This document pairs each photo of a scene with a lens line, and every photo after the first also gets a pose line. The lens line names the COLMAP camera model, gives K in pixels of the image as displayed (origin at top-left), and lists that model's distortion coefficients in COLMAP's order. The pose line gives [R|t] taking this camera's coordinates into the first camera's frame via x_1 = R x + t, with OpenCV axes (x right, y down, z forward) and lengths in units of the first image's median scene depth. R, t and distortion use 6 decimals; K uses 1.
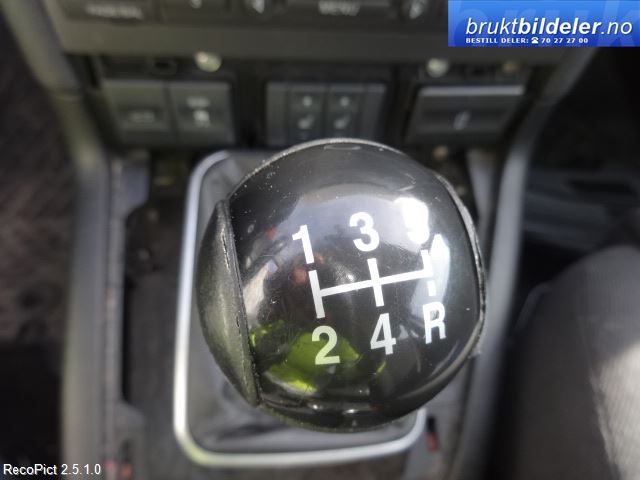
lens RADIAL K [[516.2, 0, 320.4], [0, 516.2, 240.1], [0, 0, 1]] dist [0.010960, 0.002129]
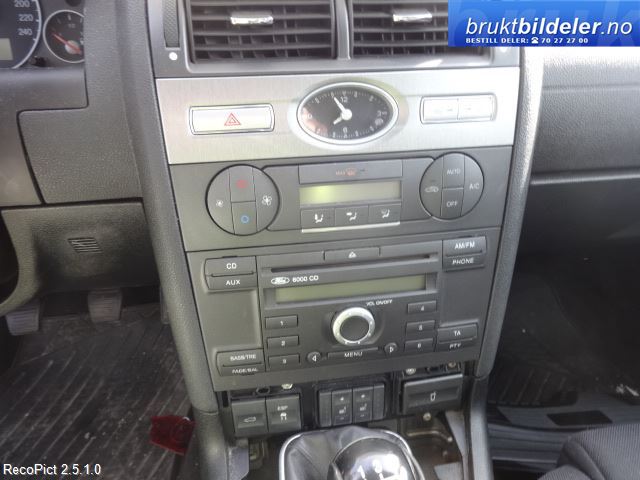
lens RADIAL K [[516.2, 0, 321.3], [0, 516.2, 241.0], [0, 0, 1]] dist [0.010960, 0.002129]
pose [[0.992212, -0.124530, 0.002887, -0.033741], [0.112025, 0.881972, -0.457795, 0.057752], [0.054463, 0.454553, 0.889053, -0.838503]]
